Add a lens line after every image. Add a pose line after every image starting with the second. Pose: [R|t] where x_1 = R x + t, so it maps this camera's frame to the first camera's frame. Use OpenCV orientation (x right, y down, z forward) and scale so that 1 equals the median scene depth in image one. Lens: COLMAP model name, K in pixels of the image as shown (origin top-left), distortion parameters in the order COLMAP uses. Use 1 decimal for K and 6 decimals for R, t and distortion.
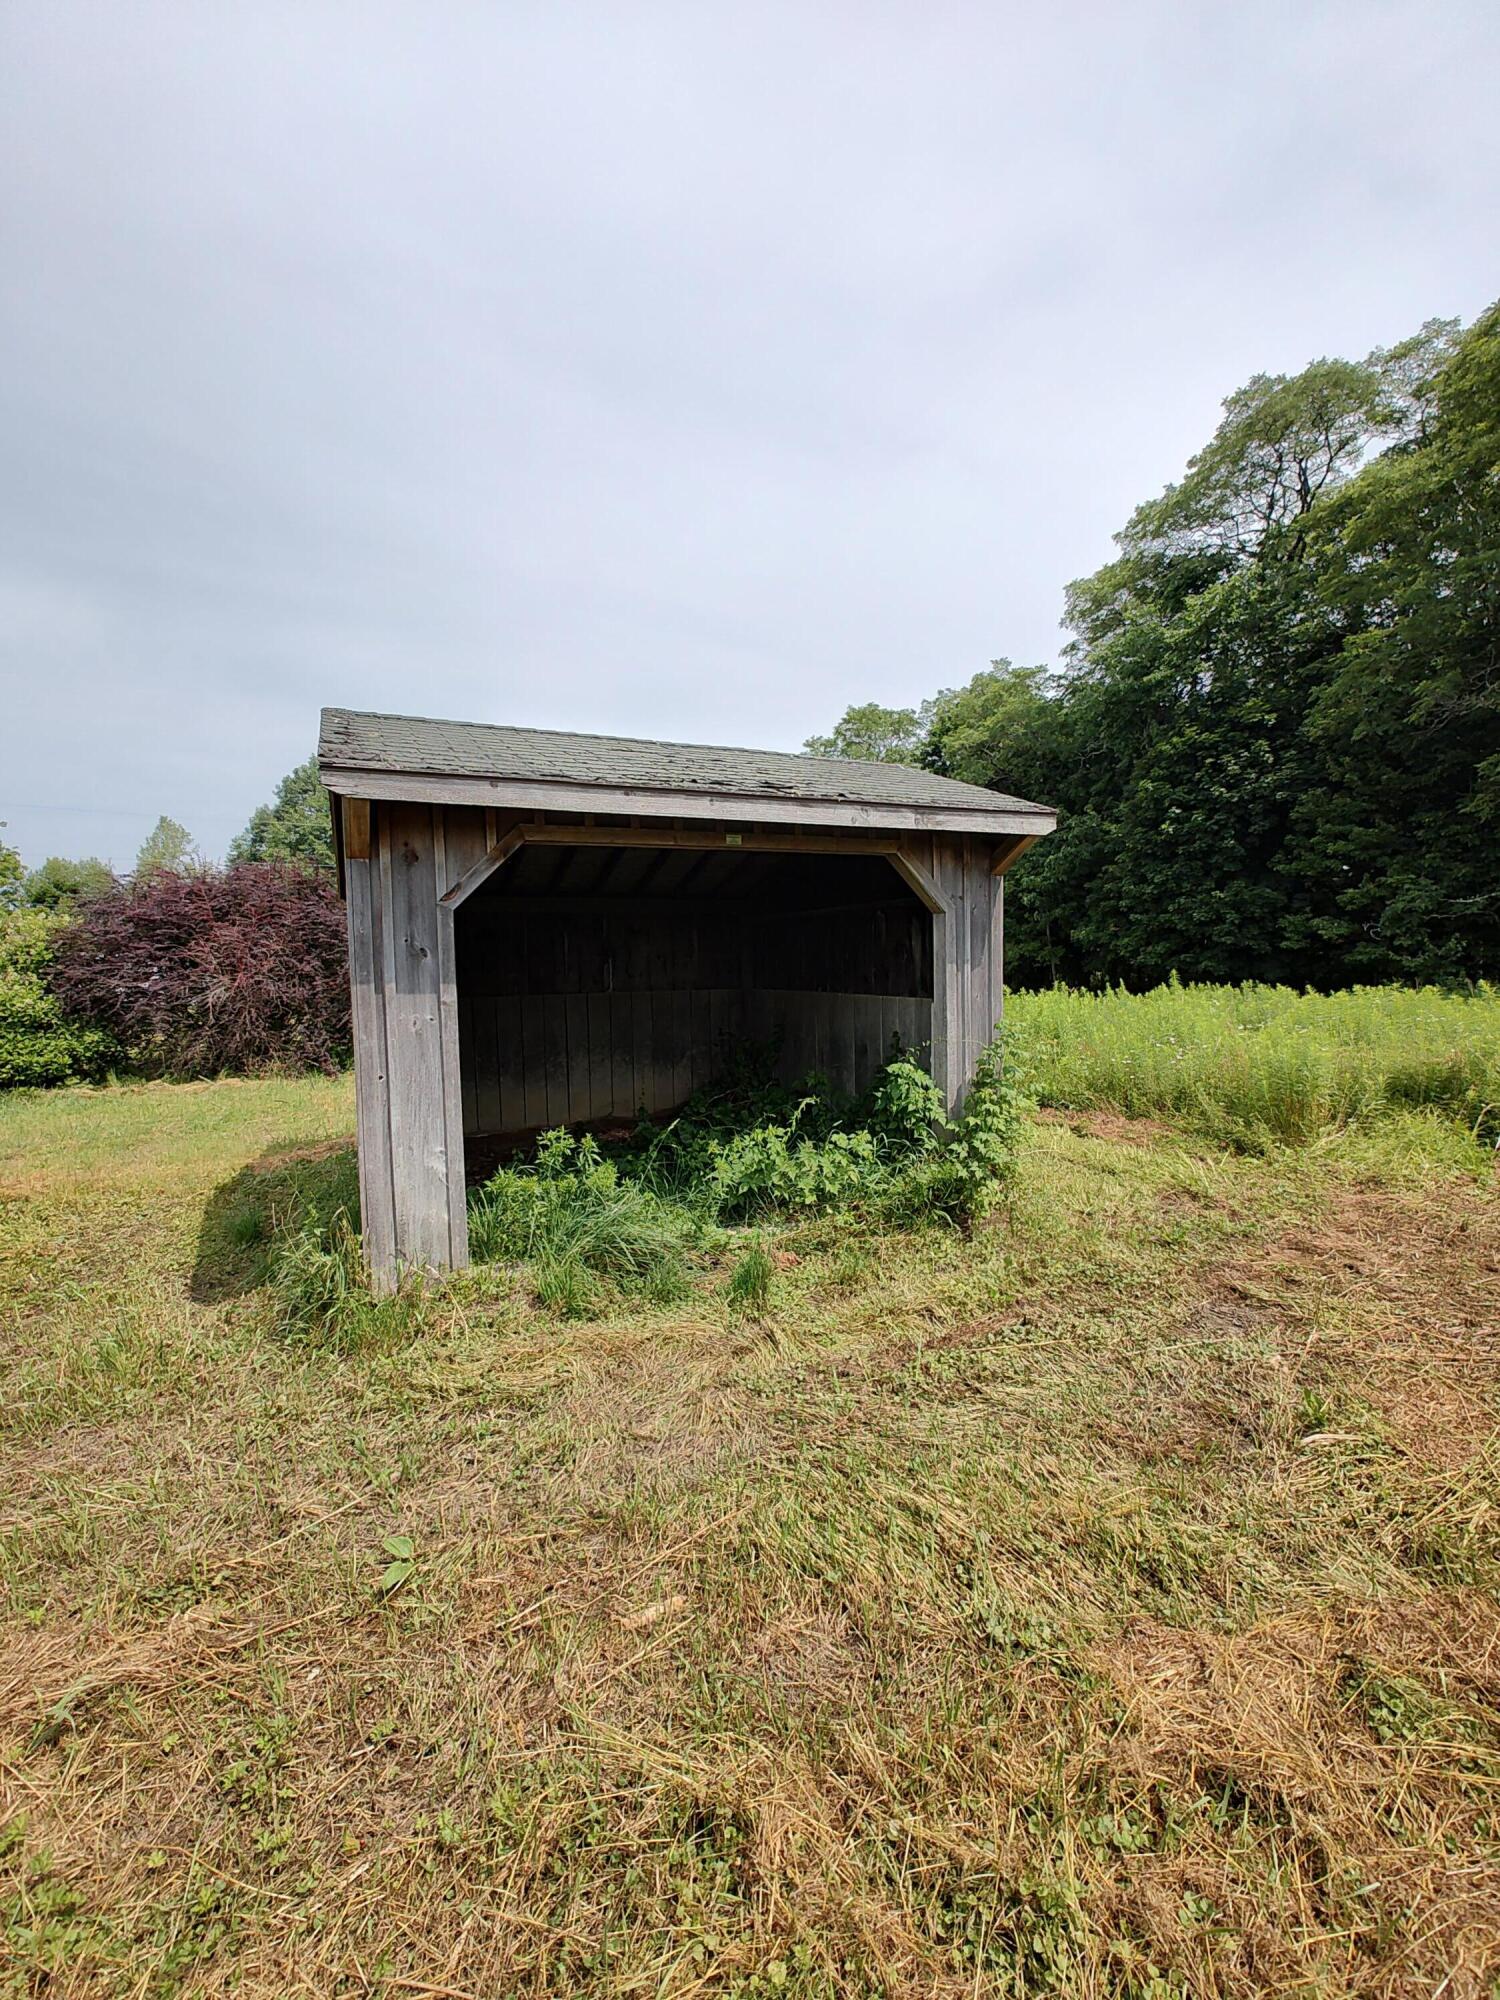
lens RADIAL K [[812.2, 0, 746.6], [0, 812.2, 1009.8], [0, 0, 1]] dist [-0.000103, 0.000158]
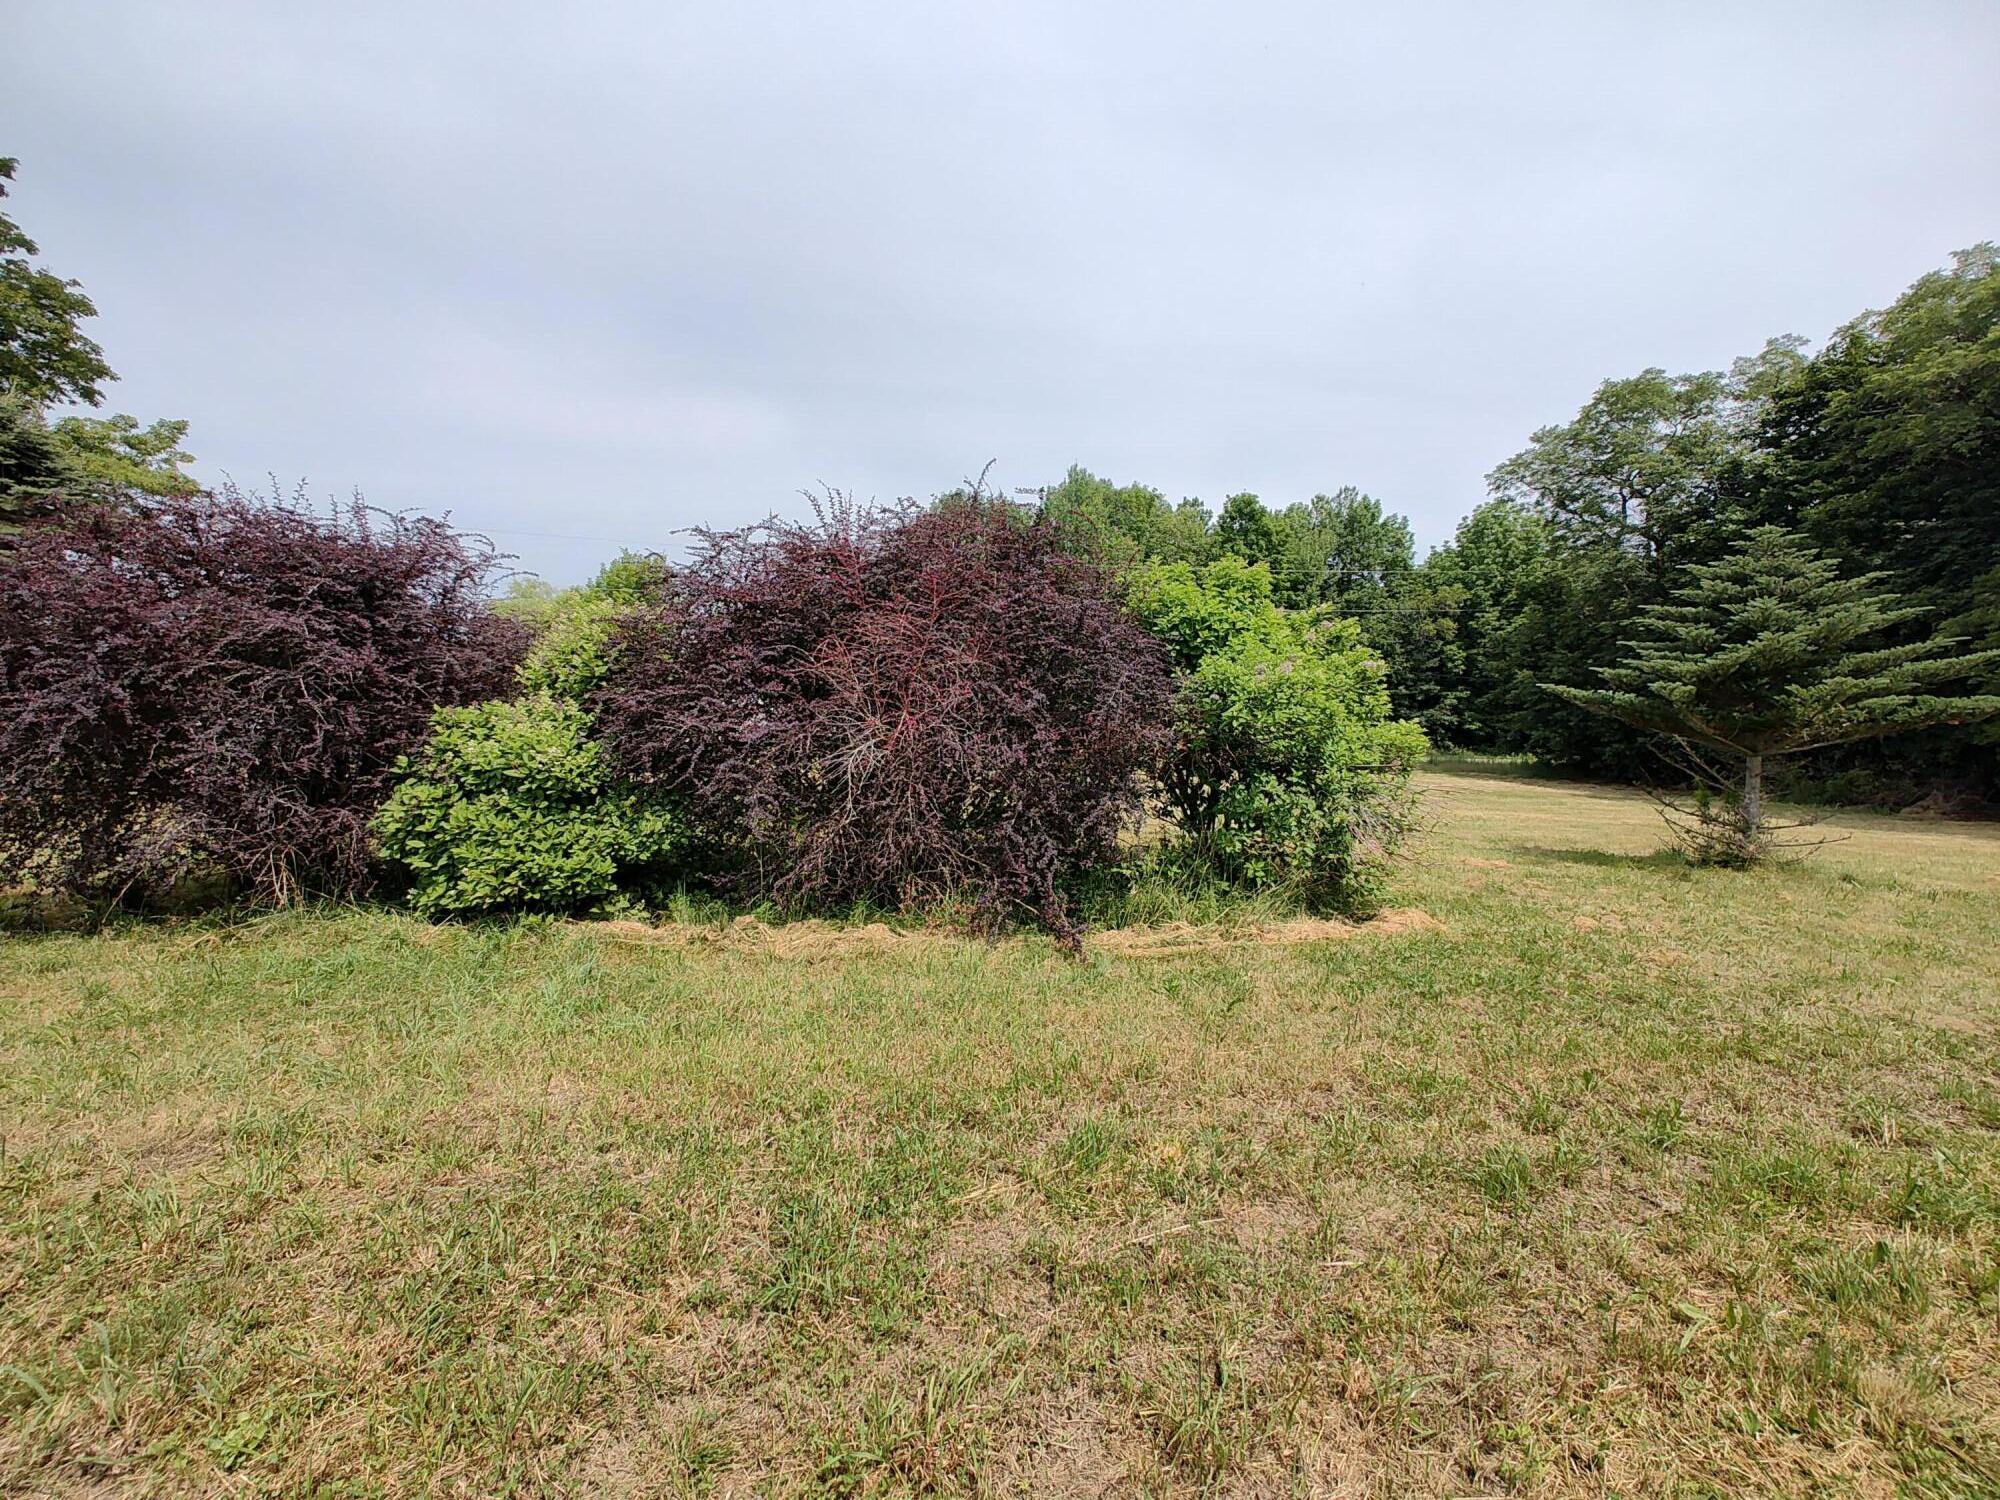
lens RADIAL K [[812.2, 0, 1001.4], [0, 812.2, 745.7], [0, 0, 1]] dist [-0.000103, 0.000158]
pose [[0.925722, 0.043226, -0.375727, -0.394630], [-0.053232, 0.998449, -0.016285, -0.020206], [0.374440, 0.035076, 0.926587, 0.586065]]
